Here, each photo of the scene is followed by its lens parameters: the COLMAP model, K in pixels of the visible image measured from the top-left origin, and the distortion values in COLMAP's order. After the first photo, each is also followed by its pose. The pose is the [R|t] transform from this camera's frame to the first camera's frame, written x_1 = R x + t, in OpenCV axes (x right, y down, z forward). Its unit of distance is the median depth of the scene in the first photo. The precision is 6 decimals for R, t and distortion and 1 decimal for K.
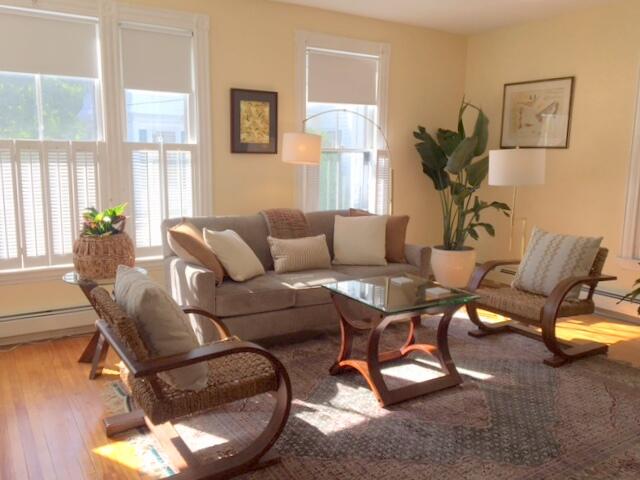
lens RADIAL K [[556.6, 0, 317.0], [0, 556.6, 241.9], [0, 0, 1]] dist [0.106102, -0.190075]
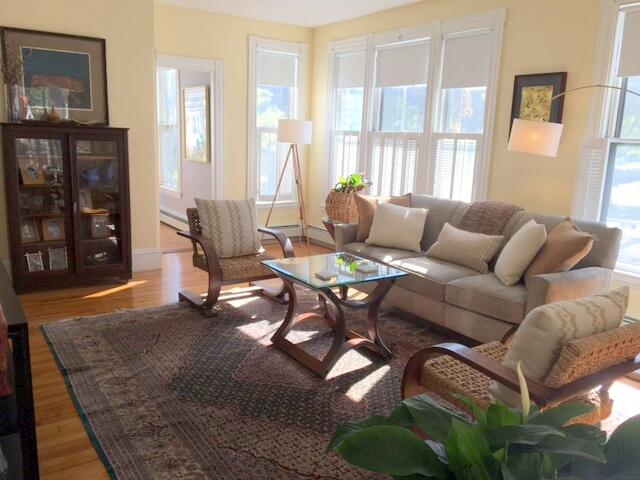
lens RADIAL K [[556.6, 0, 317.0], [0, 556.6, 241.9], [0, 0, 1]] dist [0.106102, -0.190075]
pose [[0.008286, 0.182939, -0.983089, 0.917305], [-0.186893, 0.966083, 0.178199, -0.112344], [0.982345, 0.182256, 0.042195, 0.718899]]
